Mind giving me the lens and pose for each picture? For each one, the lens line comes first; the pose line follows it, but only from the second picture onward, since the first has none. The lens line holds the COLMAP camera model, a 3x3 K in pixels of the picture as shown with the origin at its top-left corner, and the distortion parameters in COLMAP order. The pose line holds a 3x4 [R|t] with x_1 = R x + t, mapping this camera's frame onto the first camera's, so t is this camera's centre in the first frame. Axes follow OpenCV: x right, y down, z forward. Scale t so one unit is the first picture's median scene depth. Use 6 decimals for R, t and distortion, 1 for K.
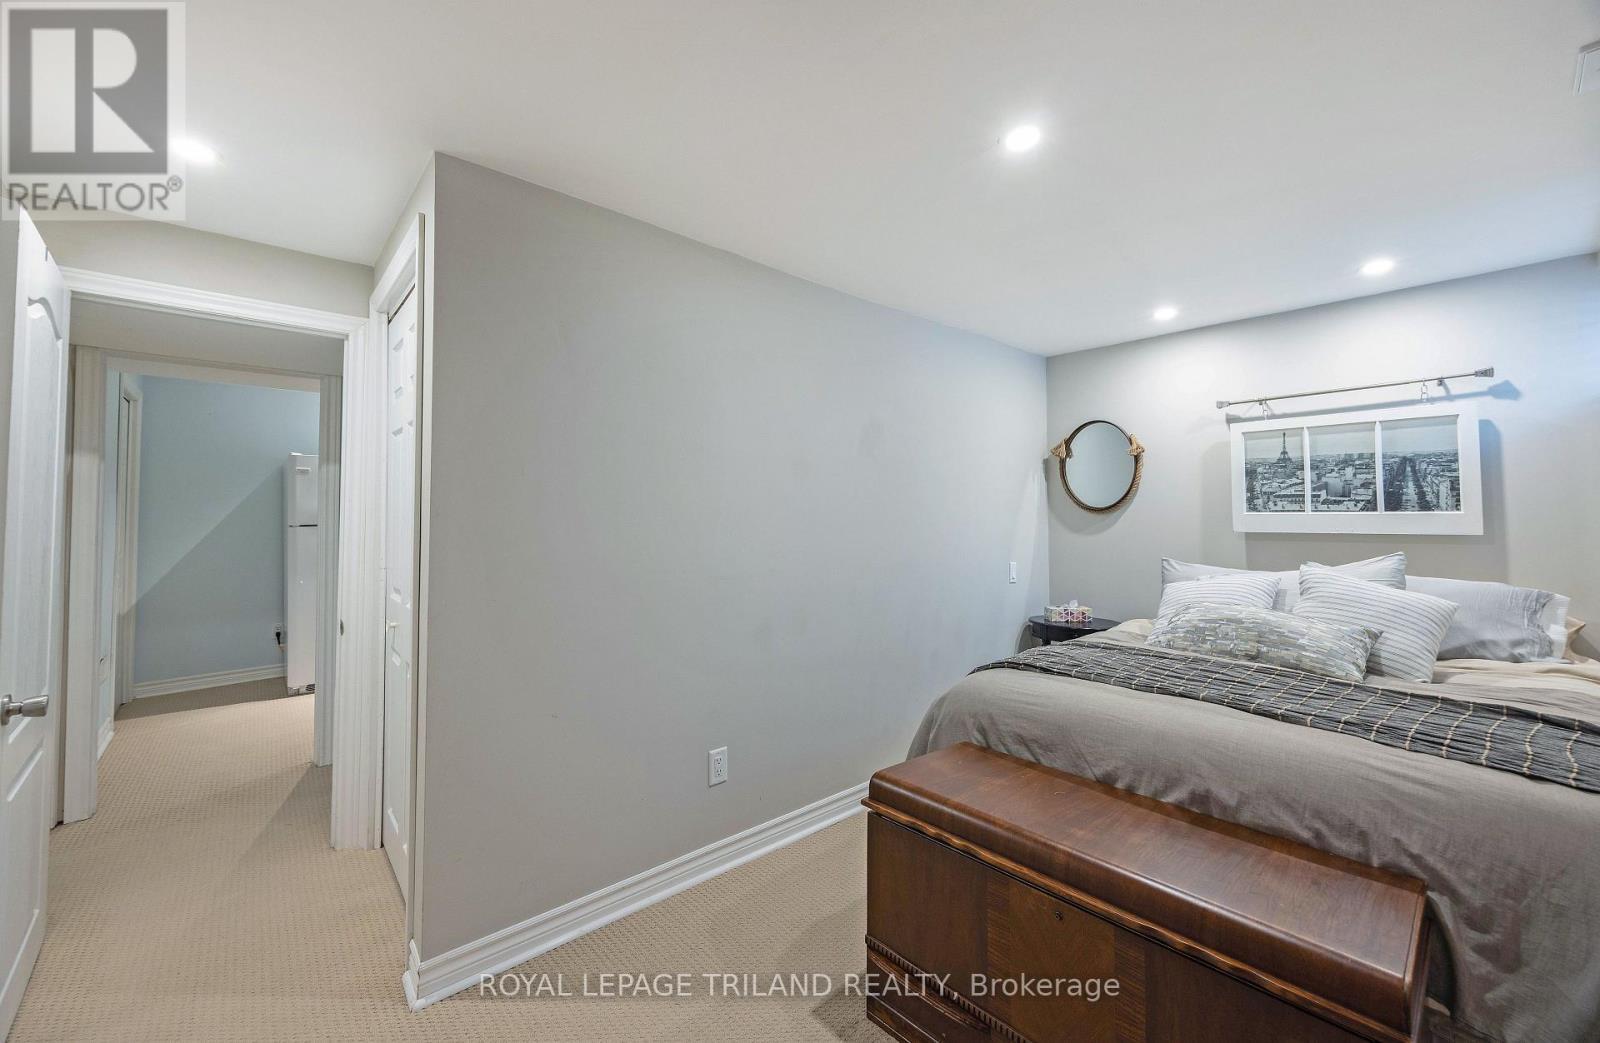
lens RADIAL K [[653.7, 0, 798.4], [0, 653.7, 495.8], [0, 0, 1]] dist [0.001472, 0.000169]
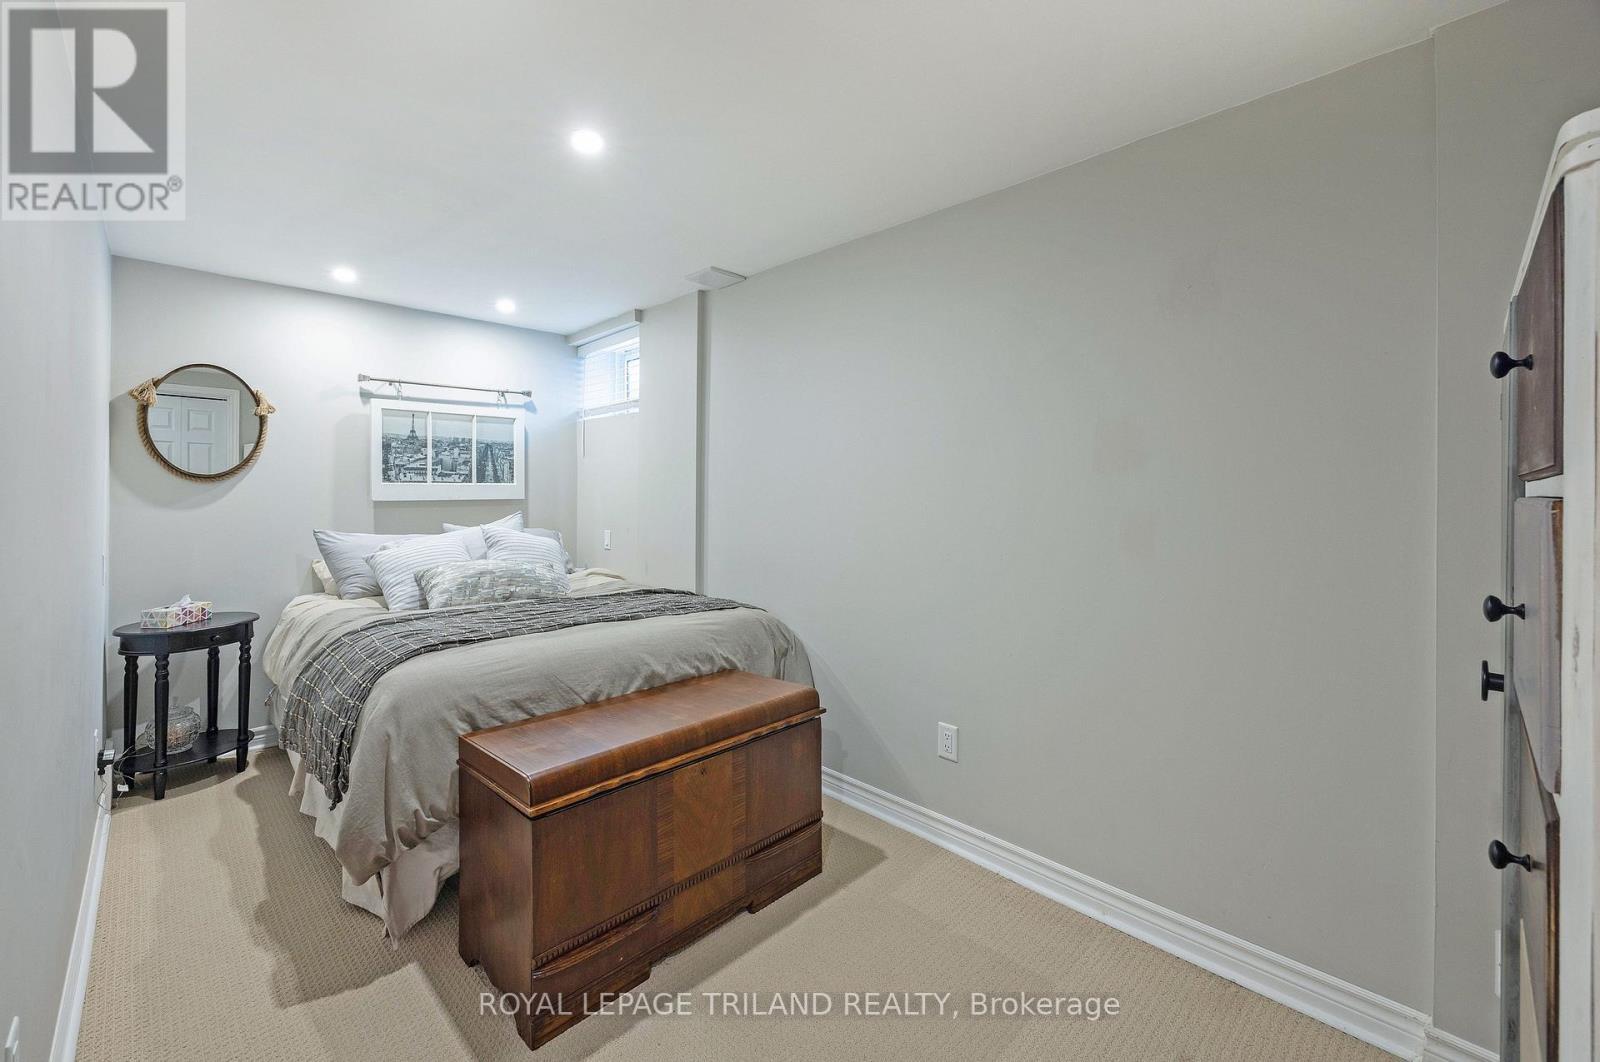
lens RADIAL K [[632.9, 0, 798.4], [0, 632.9, 487.6], [0, 0, 1]] dist [-0.000328, -0.000029]
pose [[-0.057992, -0.000030, 0.998317, -0.437040], [-0.033784, 0.999427, -0.001932, 0.013329], [-0.997745, -0.033839, -0.057960, 0.404742]]
